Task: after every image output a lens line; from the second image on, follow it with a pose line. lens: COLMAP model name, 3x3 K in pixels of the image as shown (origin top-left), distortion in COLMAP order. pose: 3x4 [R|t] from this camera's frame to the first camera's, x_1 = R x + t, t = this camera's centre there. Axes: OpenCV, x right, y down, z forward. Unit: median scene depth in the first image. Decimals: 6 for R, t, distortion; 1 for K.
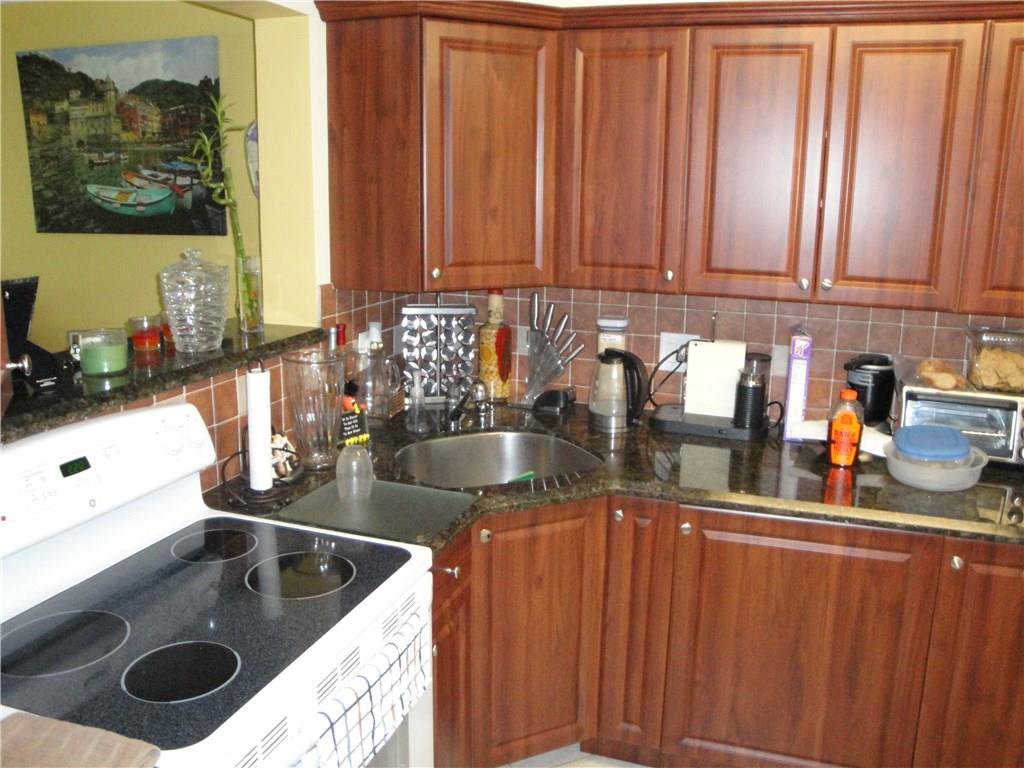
lens RADIAL K [[850.9, 0, 526.0], [0, 850.9, 365.6], [0, 0, 1]] dist [-0.160544, 0.146927]
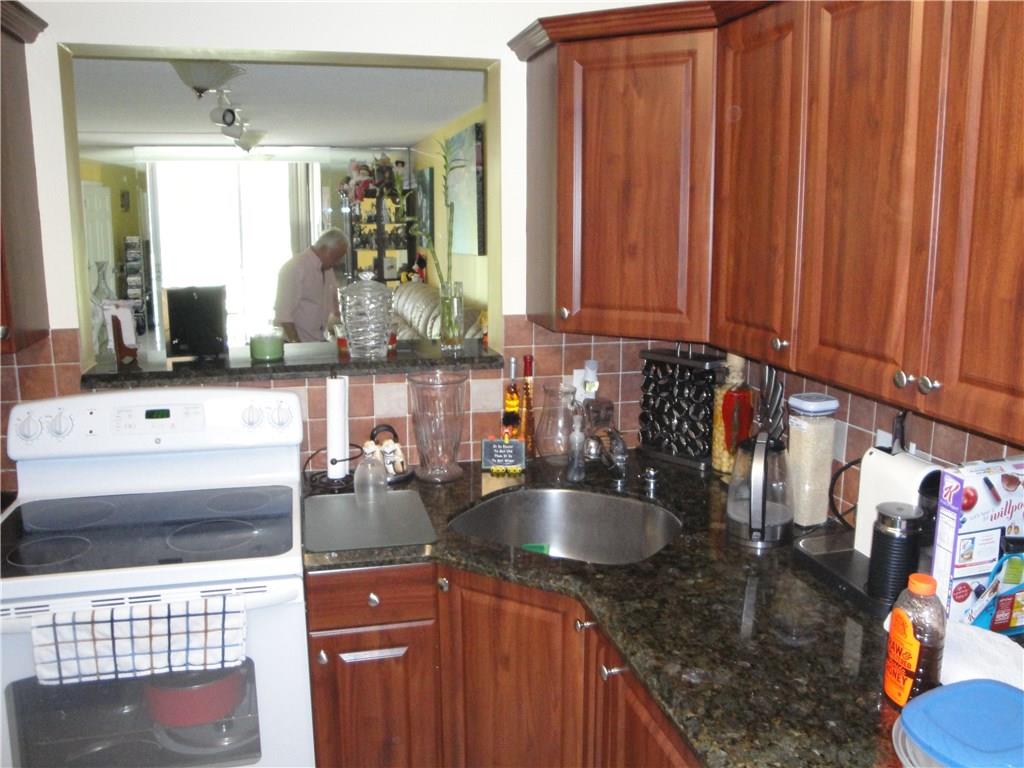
lens RADIAL K [[850.9, 0, 526.0], [0, 850.9, 365.6], [0, 0, 1]] dist [-0.160544, 0.146927]
pose [[0.555776, 0.131601, -0.820850, 0.712748], [-0.164365, 0.985295, 0.046679, -0.097229], [0.814922, 0.108976, 0.569234, 0.481254]]
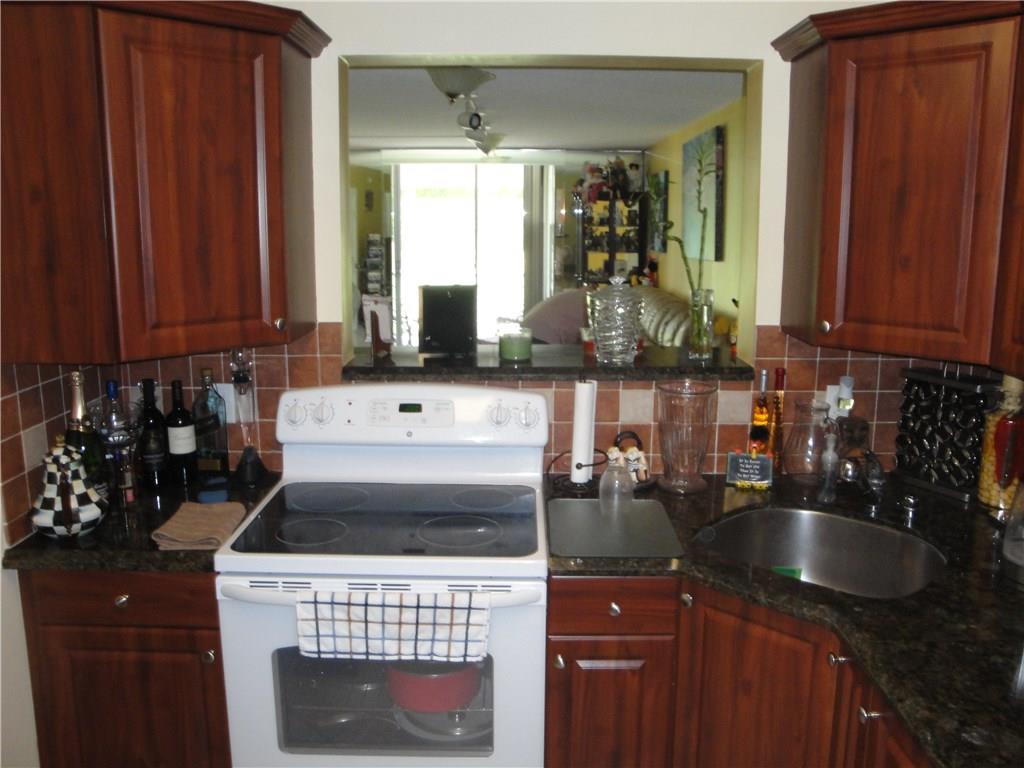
lens RADIAL K [[850.9, 0, 526.0], [0, 850.9, 365.6], [0, 0, 1]] dist [-0.160544, 0.146927]
pose [[0.323783, 0.150468, -0.934090, 0.678694], [-0.194605, 0.976755, 0.089885, -0.094703], [0.925902, 0.152675, 0.345538, 0.453184]]
